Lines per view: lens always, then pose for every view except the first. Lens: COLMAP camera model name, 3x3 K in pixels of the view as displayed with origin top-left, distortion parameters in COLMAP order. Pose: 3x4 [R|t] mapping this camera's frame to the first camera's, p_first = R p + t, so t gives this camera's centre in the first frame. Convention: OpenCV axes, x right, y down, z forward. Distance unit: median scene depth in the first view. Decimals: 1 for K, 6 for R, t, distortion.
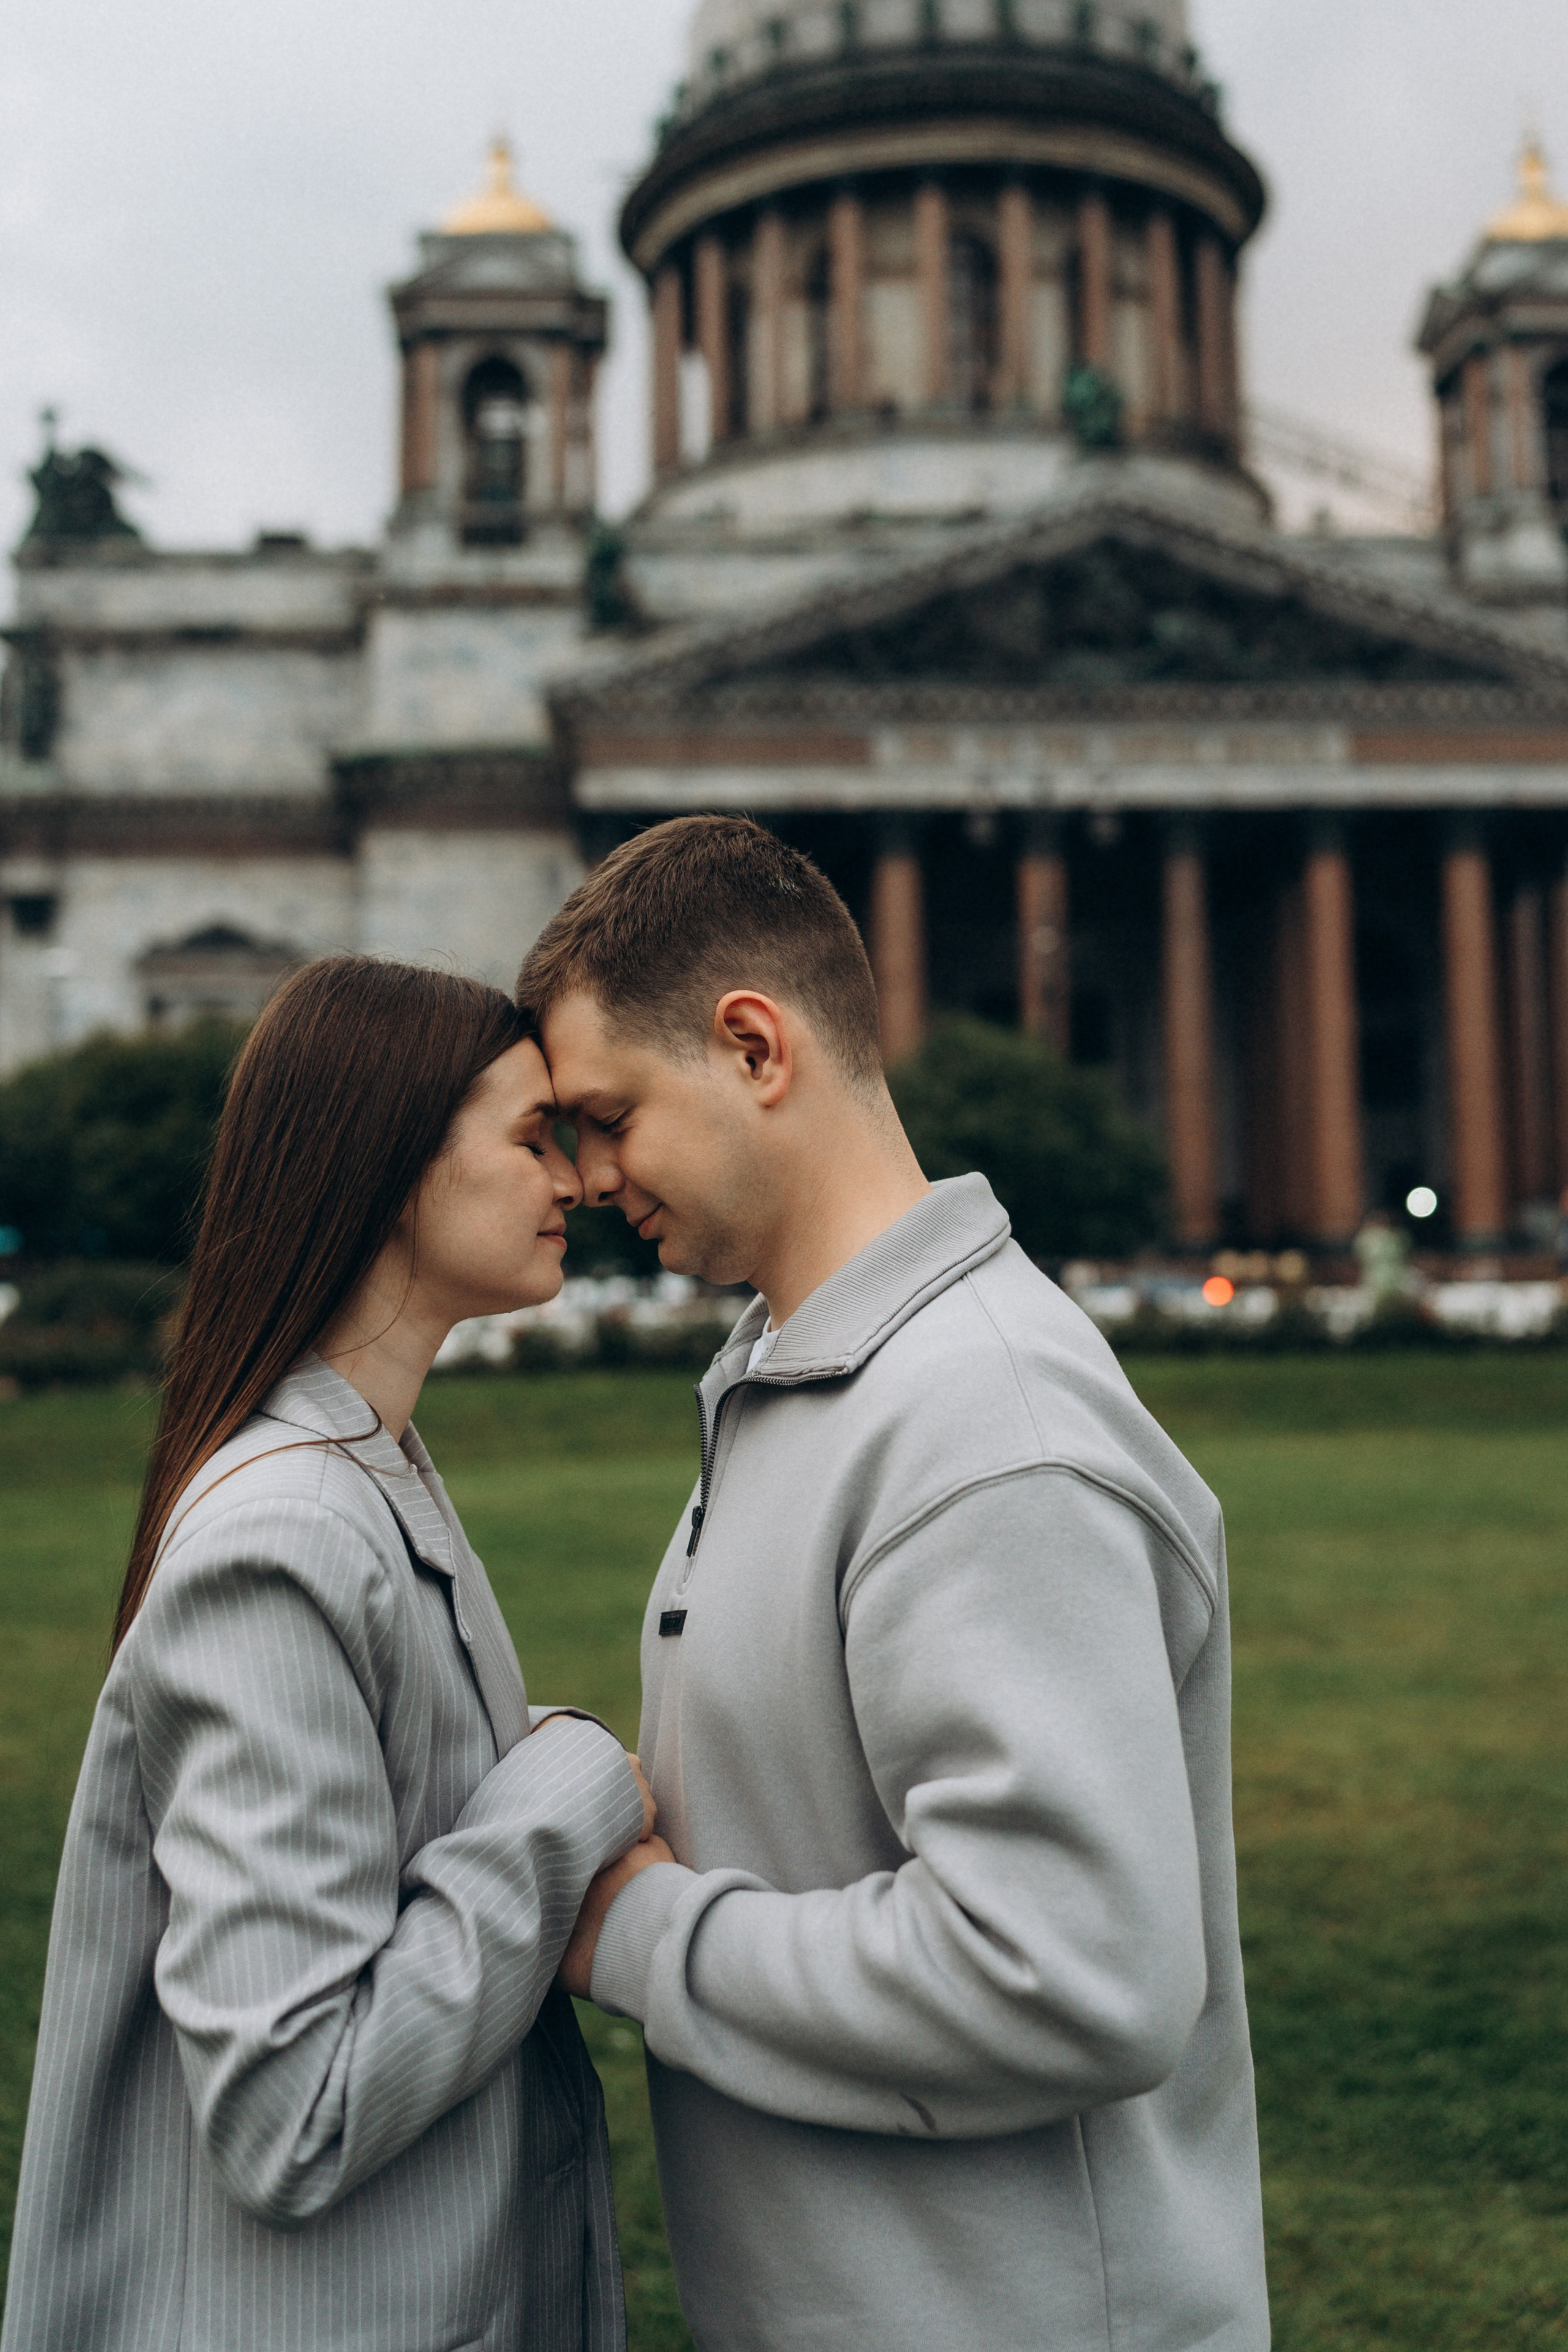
lens RADIAL K [[2519.0, 0, 728.3], [0, 2519.0, 1039.4], [0, 0, 1]] dist [-0.056204, 0.010930]
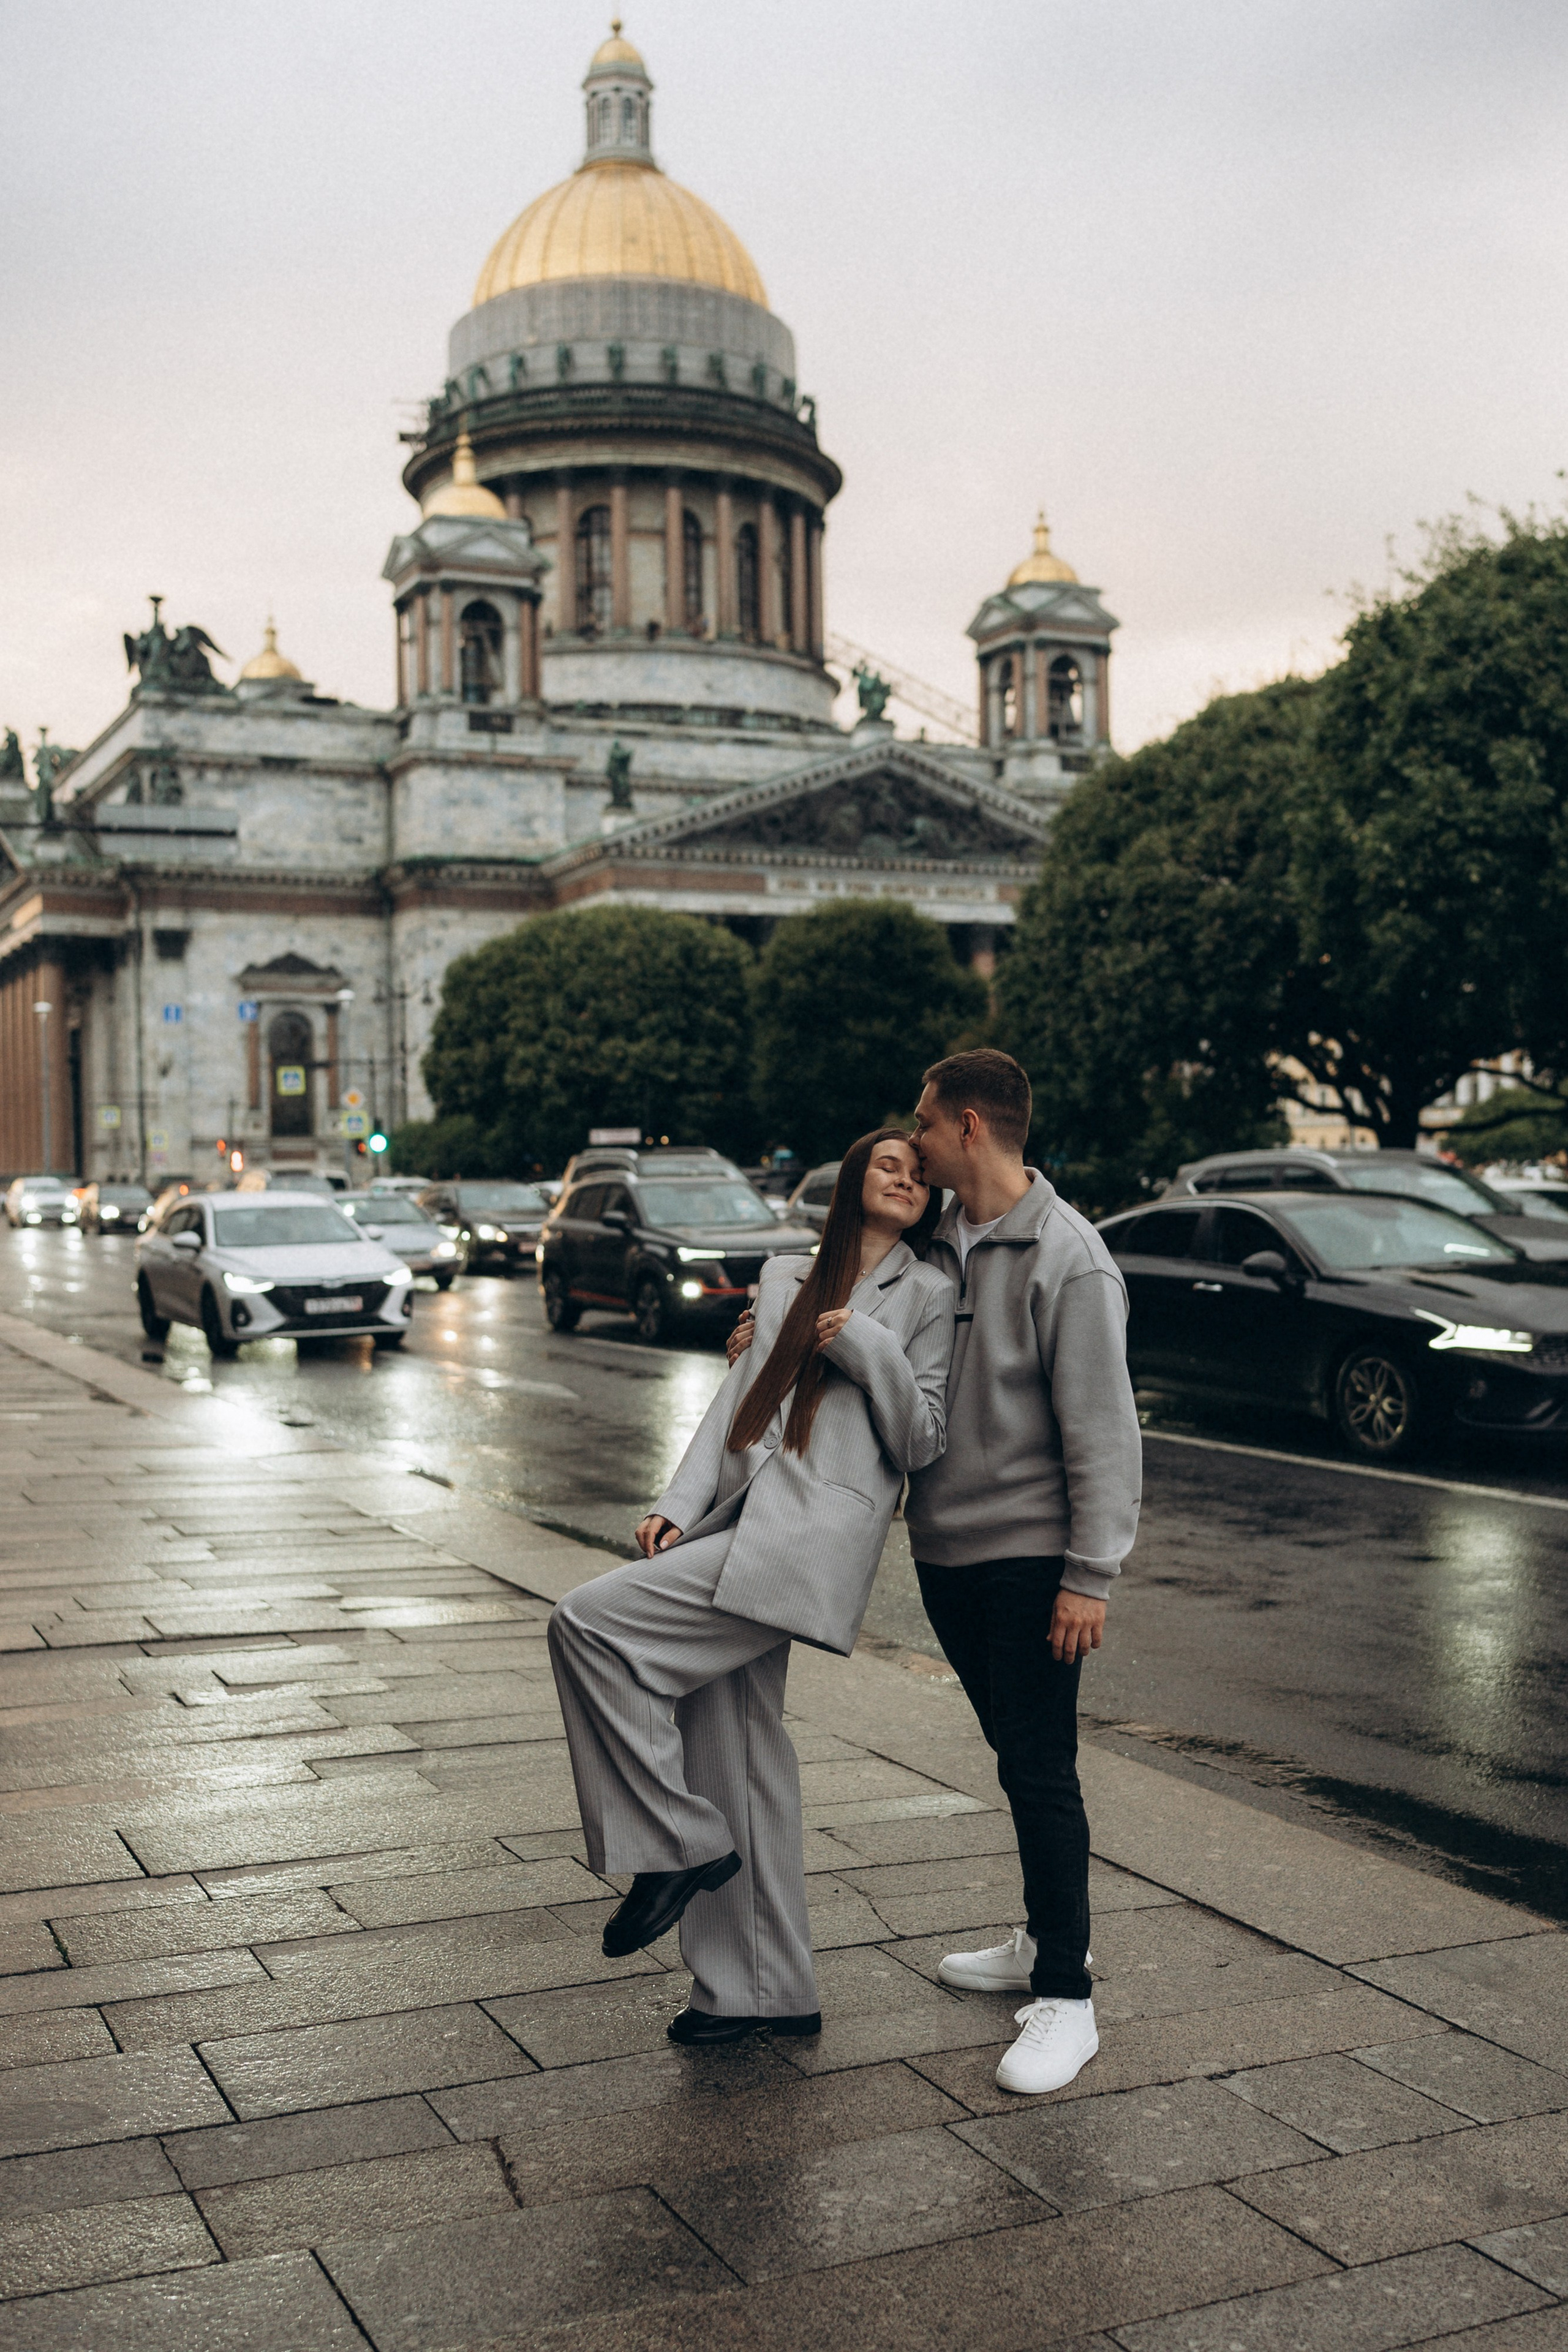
lens RADIAL K [[2320.1, 0, 793.2], [0, 2320.1, 1236.4], [0, 0, 1]] dist [-0.003693, -0.007448]
pose [[0.916262, -0.013362, 0.400357, -0.508129], [-0.031606, 0.993916, 0.105506, -0.035250], [-0.399331, -0.109325, 0.910265, -0.461562]]
